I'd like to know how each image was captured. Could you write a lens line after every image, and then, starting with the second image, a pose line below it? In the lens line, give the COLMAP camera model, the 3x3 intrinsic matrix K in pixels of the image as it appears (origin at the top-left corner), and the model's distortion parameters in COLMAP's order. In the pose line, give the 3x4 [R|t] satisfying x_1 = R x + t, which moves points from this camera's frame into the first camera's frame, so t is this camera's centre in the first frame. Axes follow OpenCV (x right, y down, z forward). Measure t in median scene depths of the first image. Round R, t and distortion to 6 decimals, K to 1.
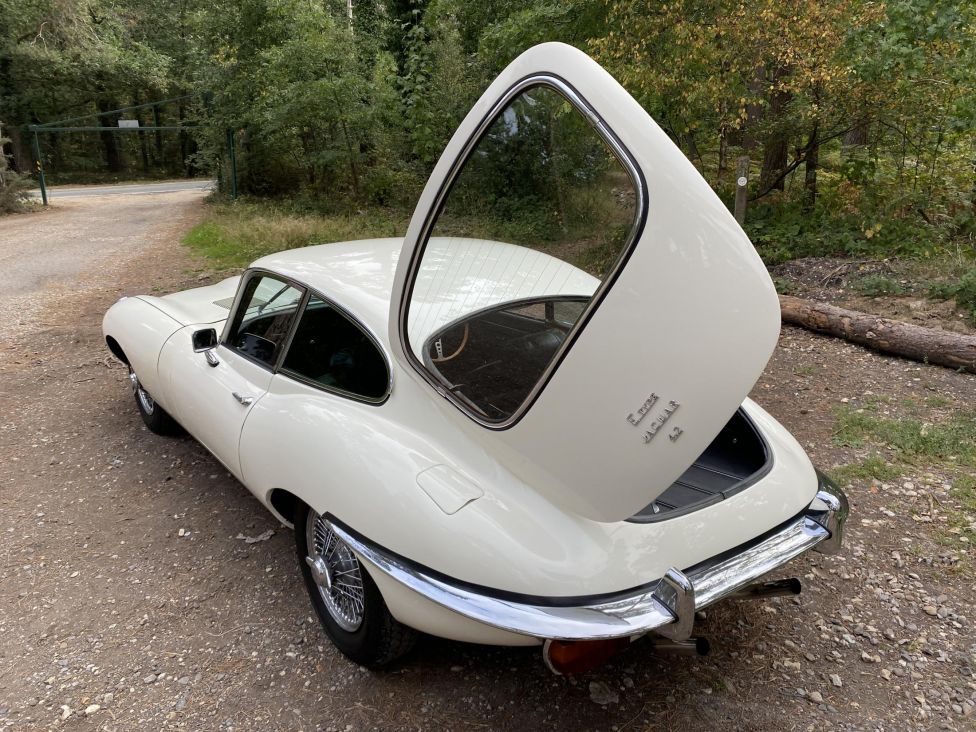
lens RADIAL K [[756.6, 0, 486.3], [0, 756.6, 371.6], [0, 0, 1]] dist [0.005762, -0.003335]
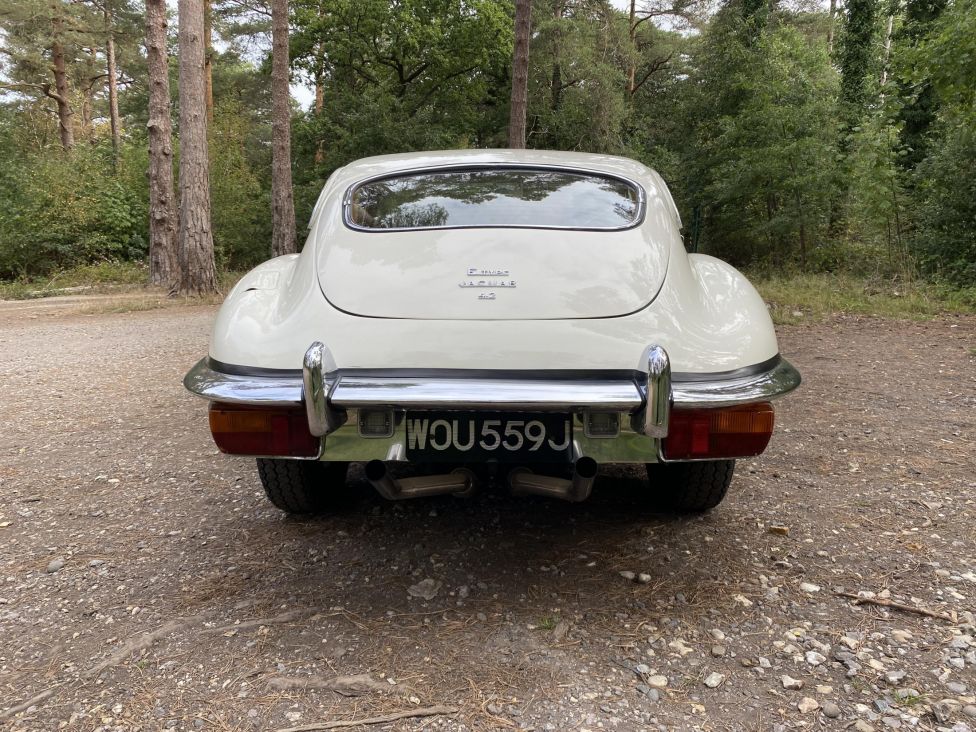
lens RADIAL K [[753.0, 0, 488.0], [0, 753.0, 366.0], [0, 0, 1]] dist [0.034524, -0.049595]
pose [[0.783251, 0.100985, -0.613449, 0.364909], [-0.189767, 0.978464, -0.081221, 0.129494], [0.592036, 0.180029, 0.785546, 0.188372]]
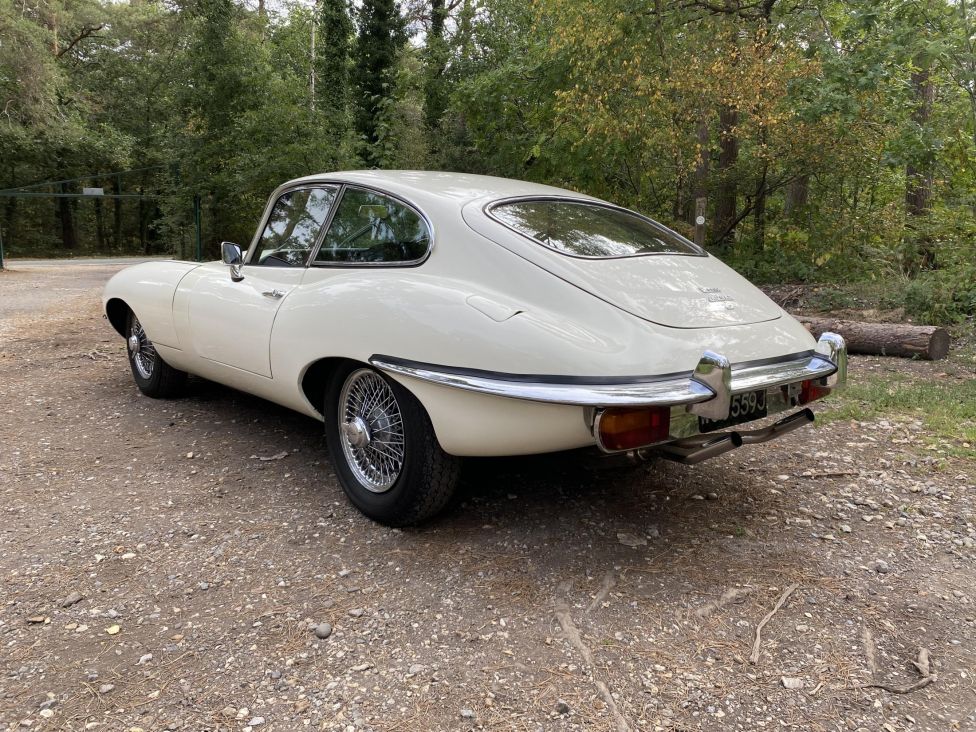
lens RADIAL K [[759.9, 0, 488.0], [0, 759.9, 366.0], [0, 0, 1]] dist [0.006426, -0.004701]
pose [[0.997666, 0.004554, 0.068125, -0.061641], [0.004674, 0.990877, -0.134691, 0.174953], [-0.068117, 0.134695, 0.988543, -0.029320]]
